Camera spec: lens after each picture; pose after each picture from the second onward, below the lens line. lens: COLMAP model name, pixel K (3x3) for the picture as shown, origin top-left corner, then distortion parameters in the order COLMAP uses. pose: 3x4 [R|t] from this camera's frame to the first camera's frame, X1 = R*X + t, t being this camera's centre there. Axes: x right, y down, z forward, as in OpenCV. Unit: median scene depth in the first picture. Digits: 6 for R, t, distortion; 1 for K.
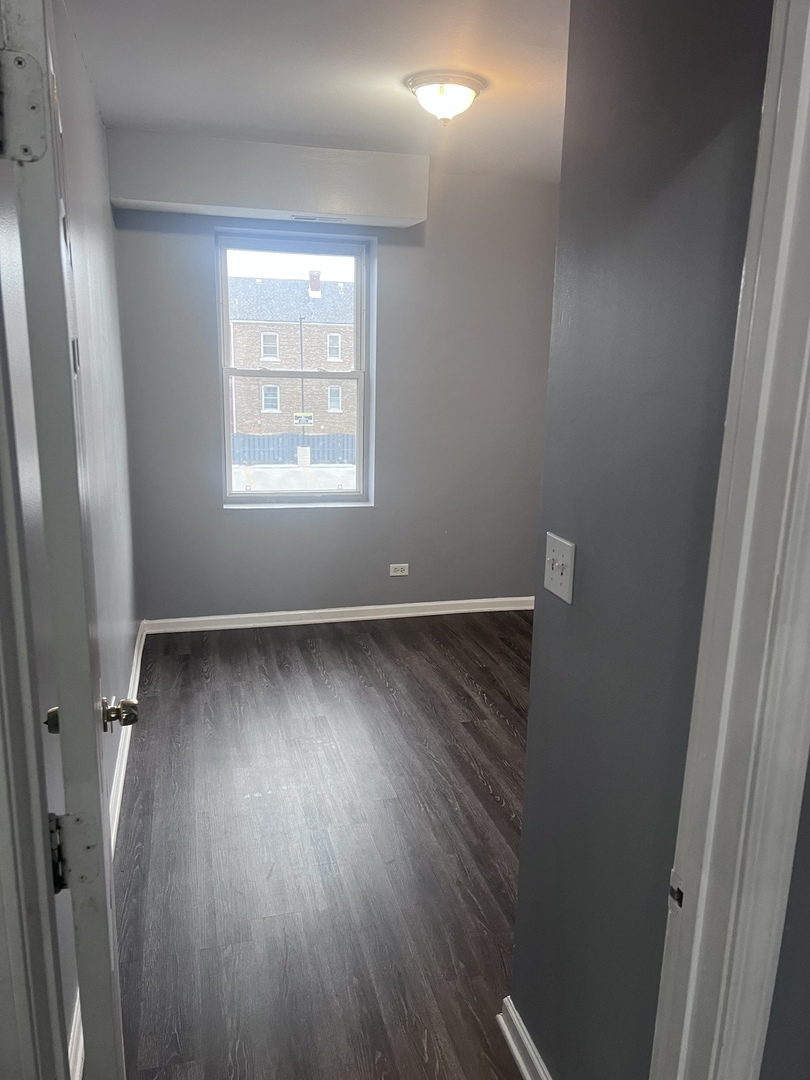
lens RADIAL K [[813.9, 0, 408.2], [0, 813.9, 544.0], [0, 0, 1]] dist [0.035510, -0.033857]
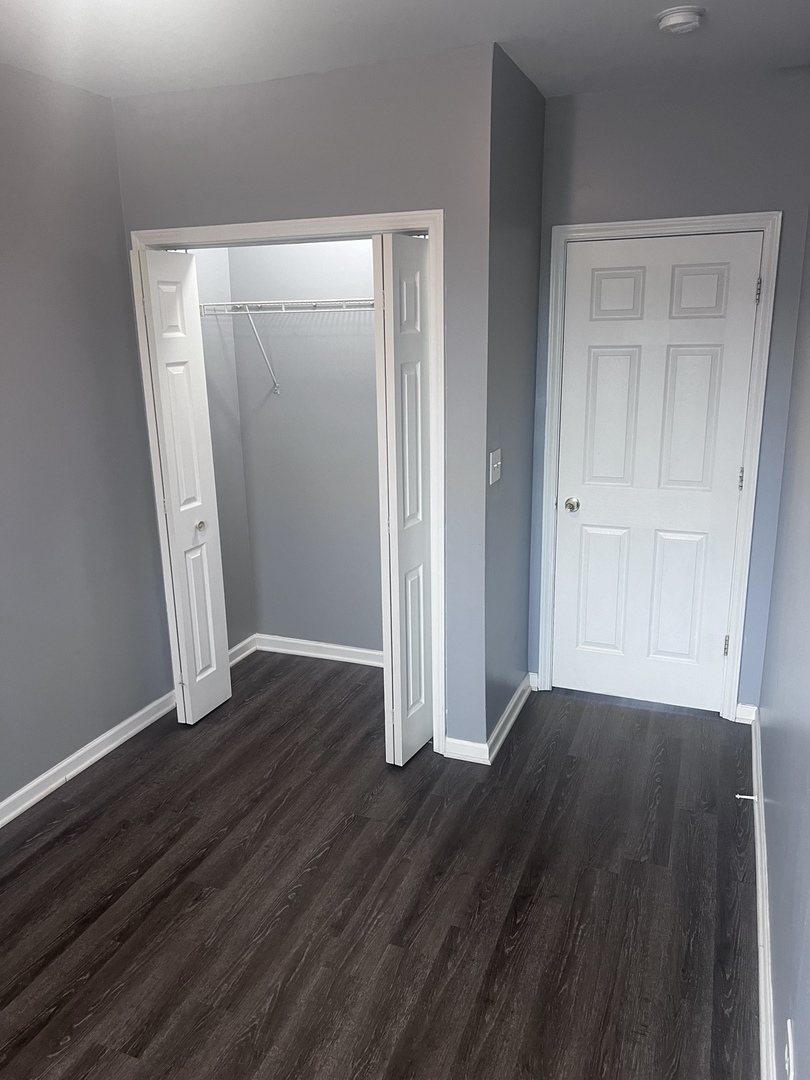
lens RADIAL K [[813.9, 0, 406.5], [0, 813.9, 540.3], [0, 0, 1]] dist [0.035510, -0.033857]
pose [[-0.805732, -0.159983, 0.570264, -0.377101], [0.132616, 0.889651, 0.436960, -0.343612], [-0.577242, 0.427699, -0.695604, 1.238670]]
